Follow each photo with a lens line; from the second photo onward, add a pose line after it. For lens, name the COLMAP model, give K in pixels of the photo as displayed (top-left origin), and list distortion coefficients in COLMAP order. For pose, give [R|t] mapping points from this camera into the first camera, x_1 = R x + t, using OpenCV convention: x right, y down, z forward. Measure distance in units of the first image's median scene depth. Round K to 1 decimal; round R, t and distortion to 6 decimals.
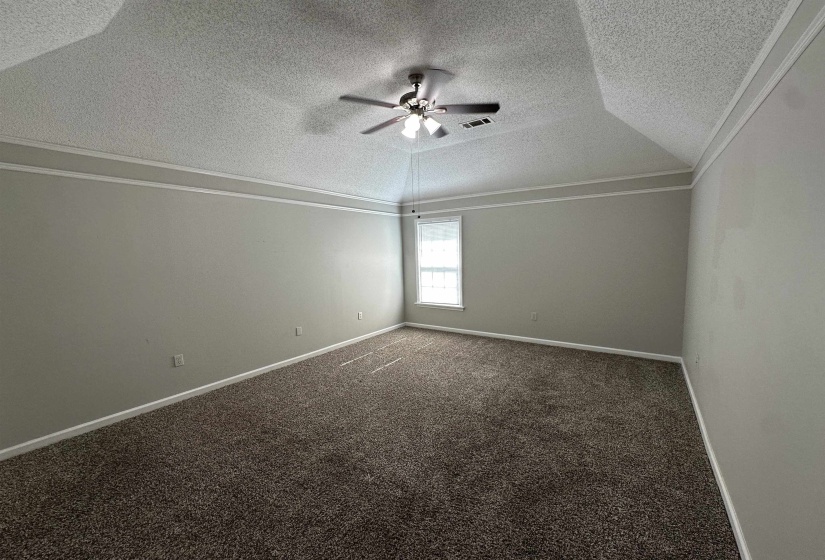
lens RADIAL K [[329.3, 0, 413.2], [0, 329.3, 282.0], [0, 0, 1]] dist [-0.003062, 0.000713]
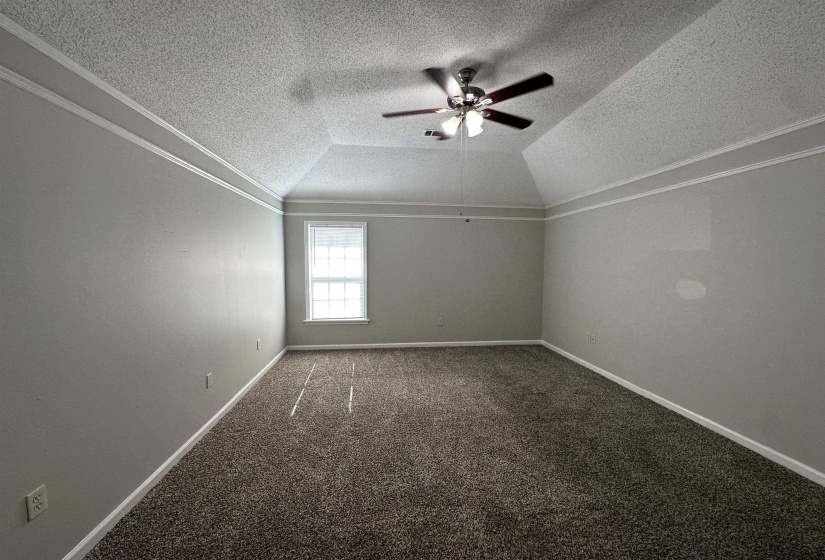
lens RADIAL K [[329.3, 0, 407.9], [0, 329.3, 279.5], [0, 0, 1]] dist [-0.003062, 0.000713]
pose [[0.753670, -0.009437, 0.657185, -0.365104], [0.038424, 0.998819, -0.029723, -0.005763], [-0.656129, 0.047654, 0.753143, 0.214704]]
